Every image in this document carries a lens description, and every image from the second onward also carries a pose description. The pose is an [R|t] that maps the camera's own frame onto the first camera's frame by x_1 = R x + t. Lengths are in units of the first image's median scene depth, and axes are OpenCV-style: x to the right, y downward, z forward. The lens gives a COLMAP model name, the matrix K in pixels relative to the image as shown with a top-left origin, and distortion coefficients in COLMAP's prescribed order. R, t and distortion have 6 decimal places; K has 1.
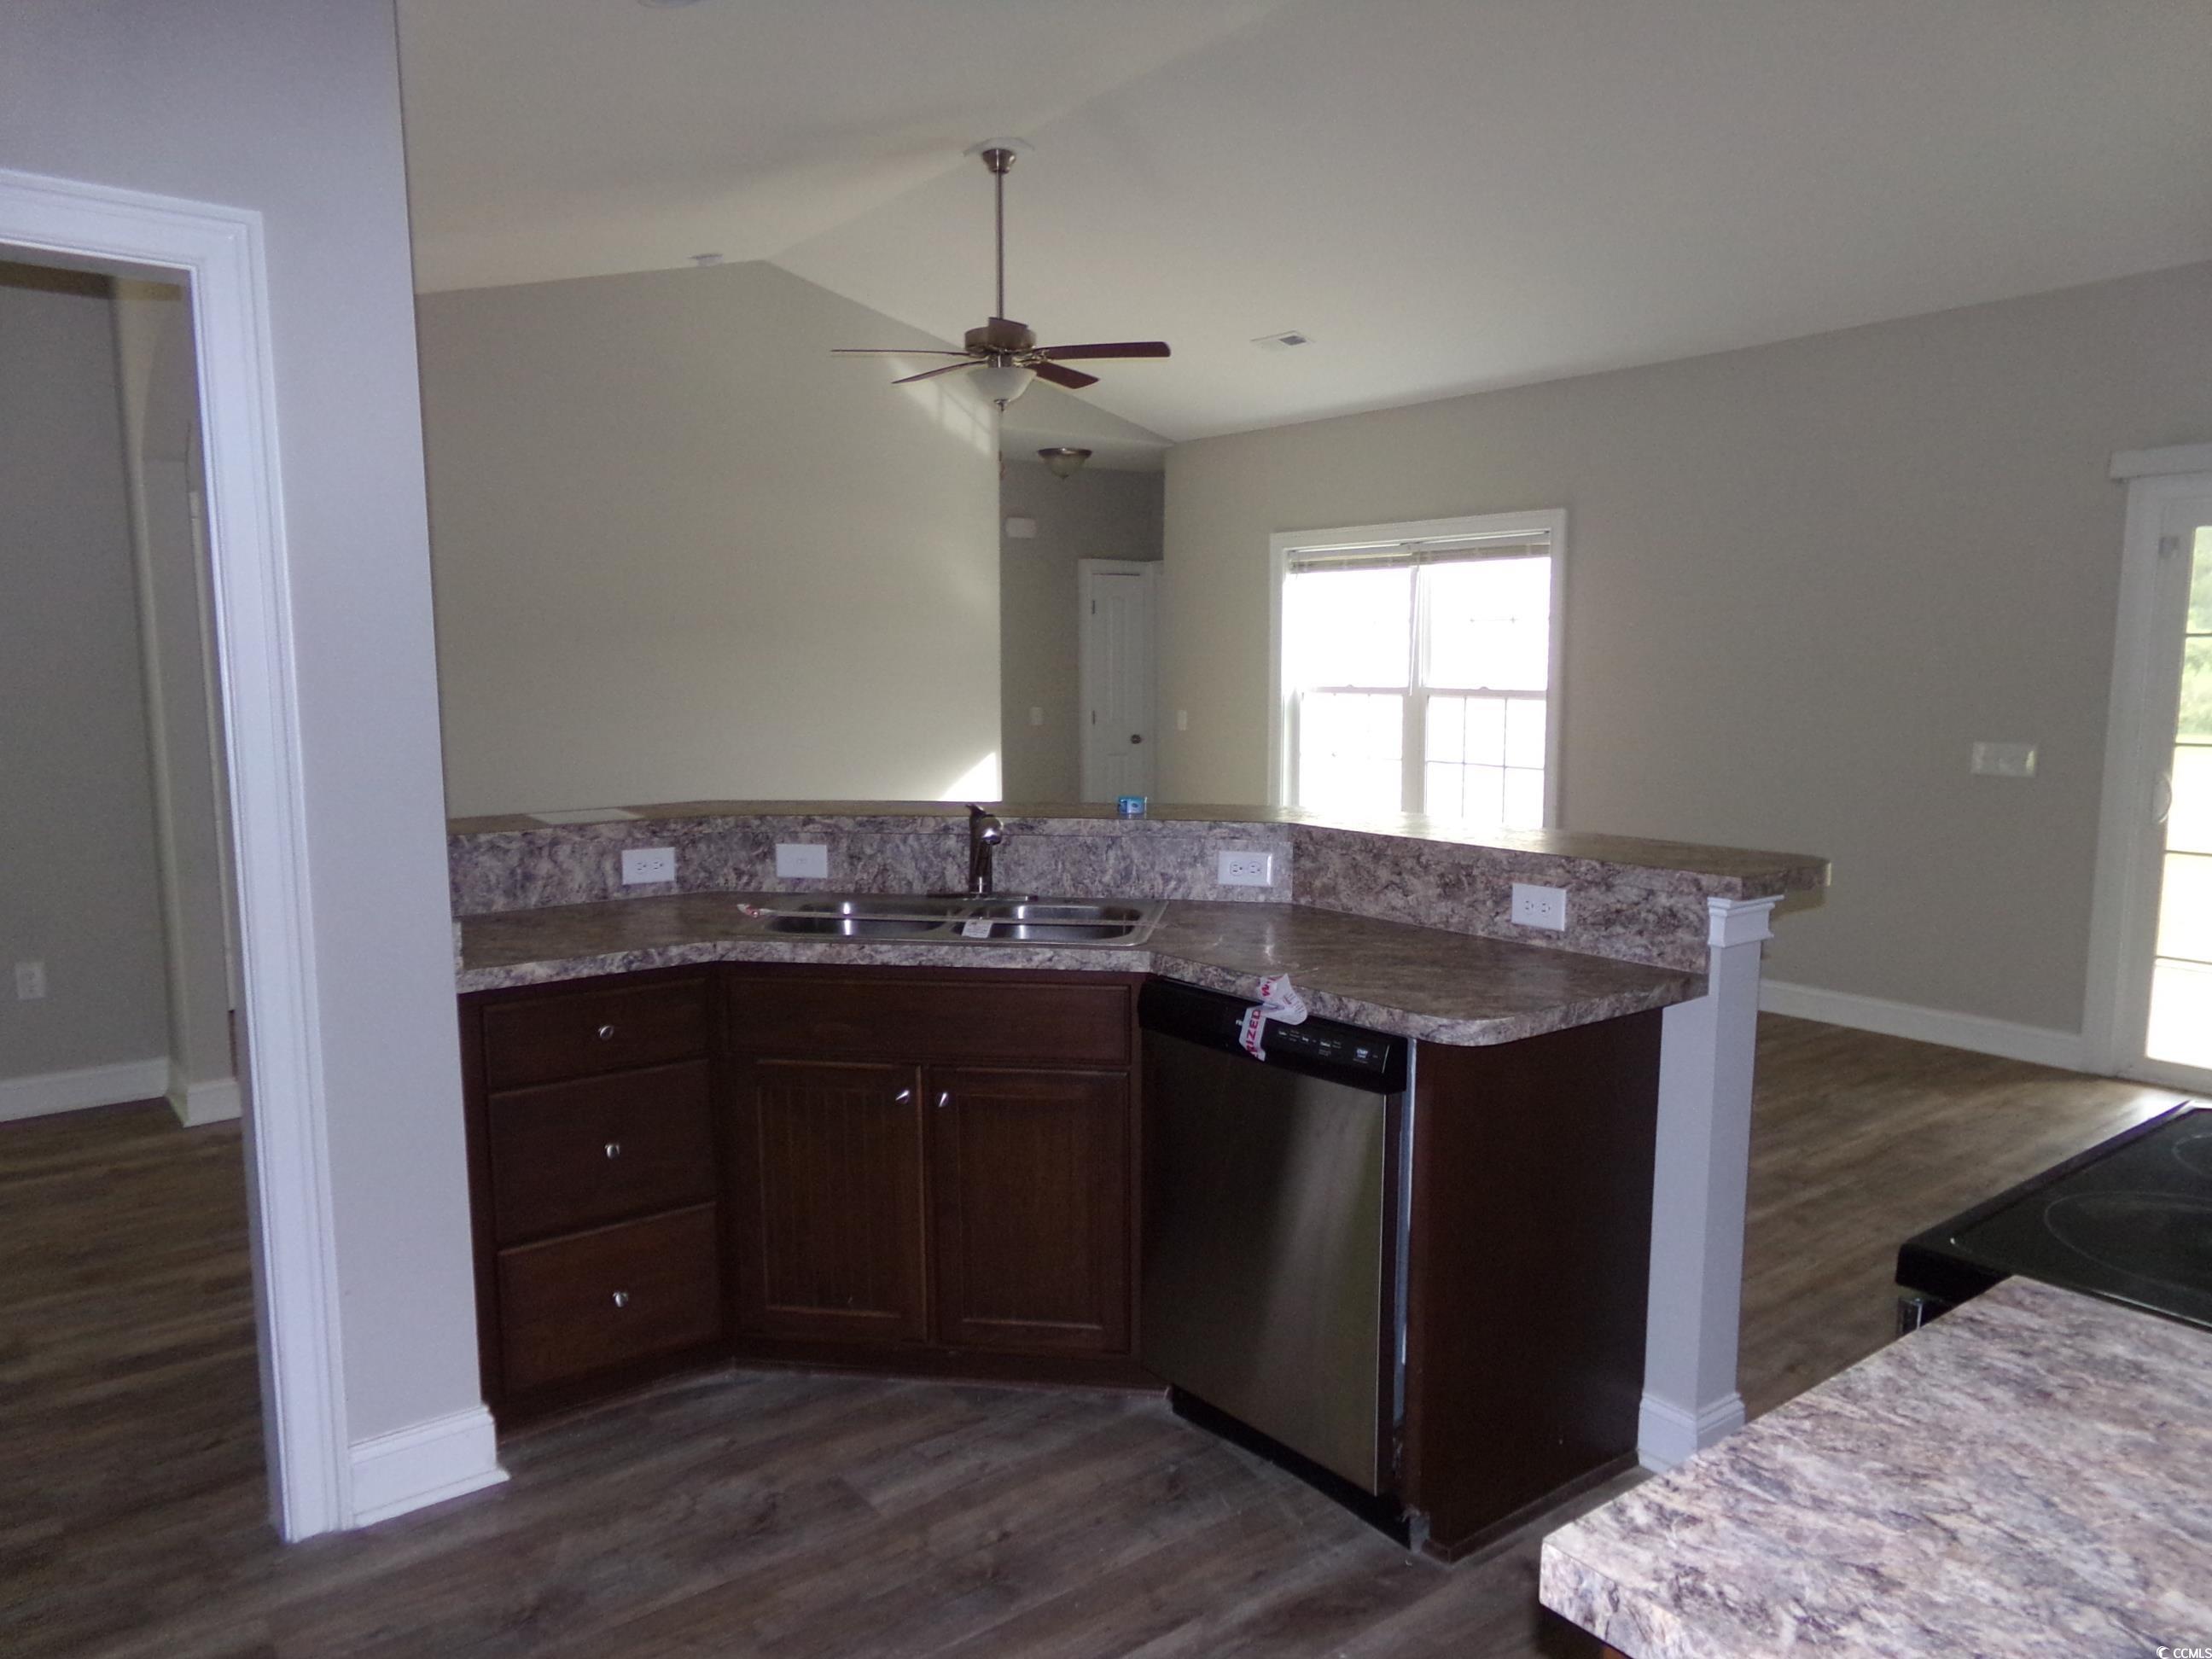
lens RADIAL K [[1526.8, 0, 1106.0], [0, 1526.8, 829.5], [0, 0, 1]] dist [-0.002469, -0.000003]
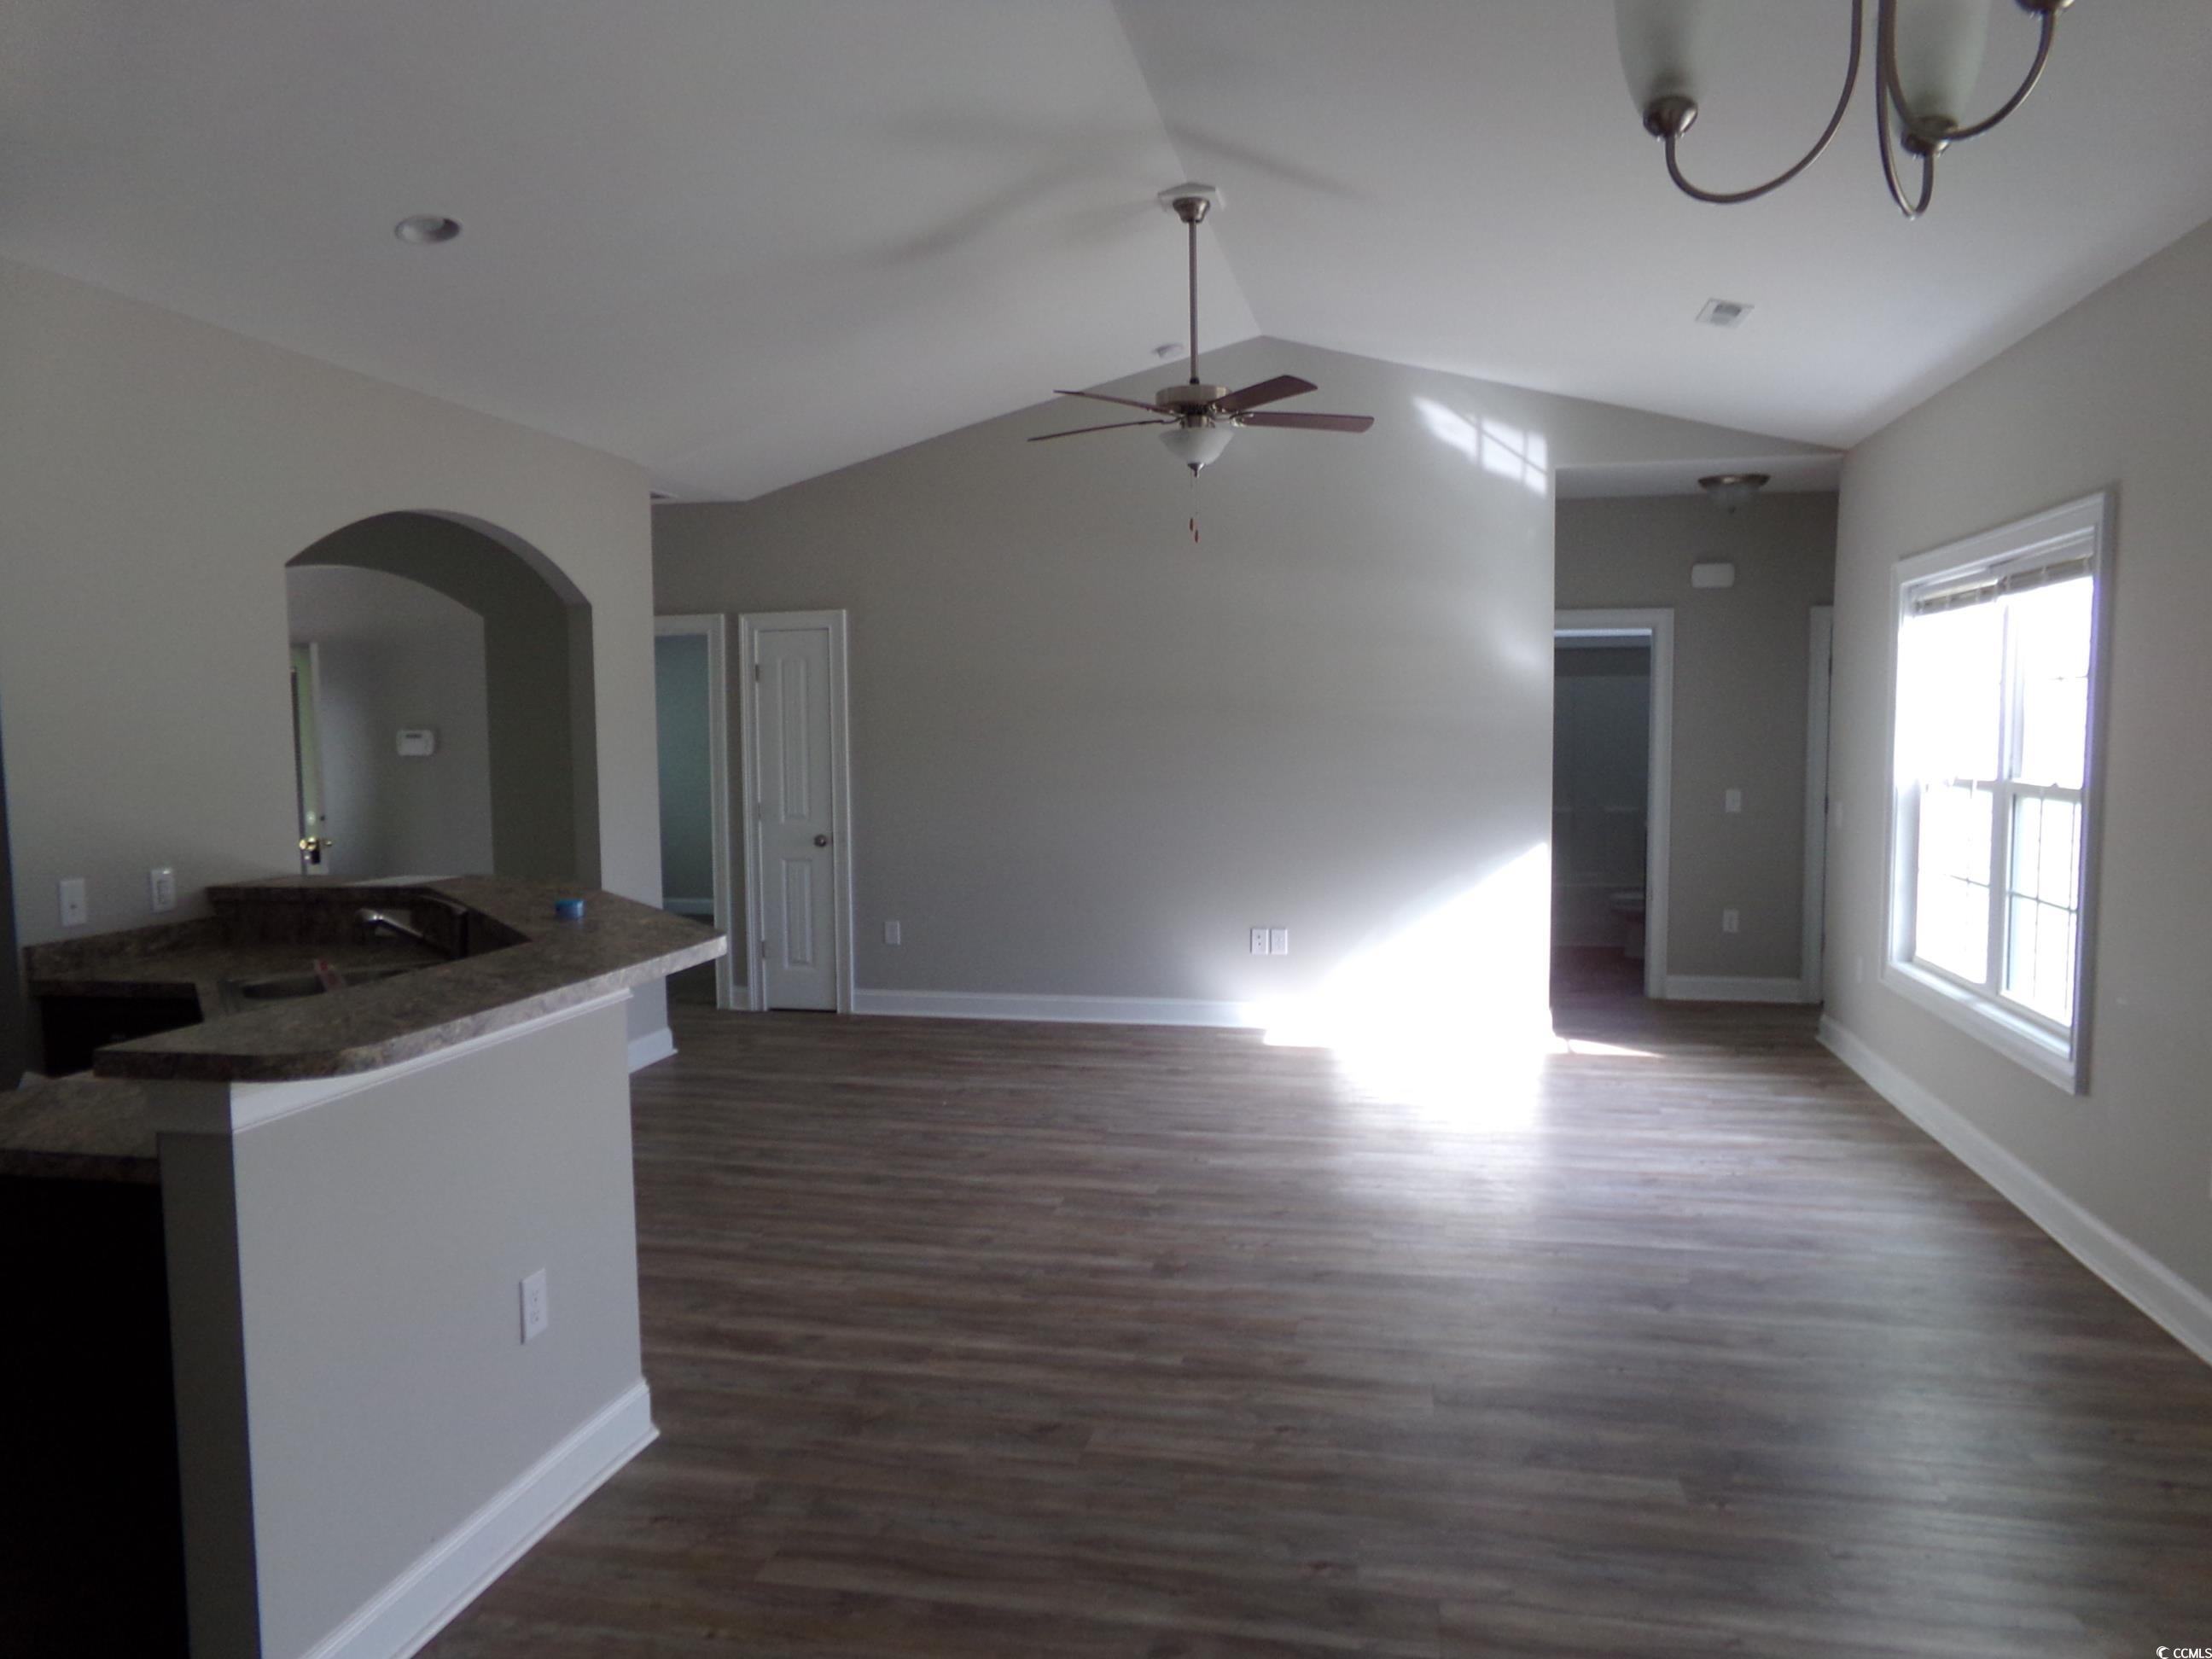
lens RADIAL K [[1526.8, 0, 1106.0], [0, 1526.8, 829.5], [0, 0, 1]] dist [-0.002469, -0.000003]
pose [[0.644057, 0.054160, -0.763058, 0.458591], [-0.082888, 0.996559, 0.000771, -0.041220], [0.760474, 0.062752, 0.646329, 0.279122]]
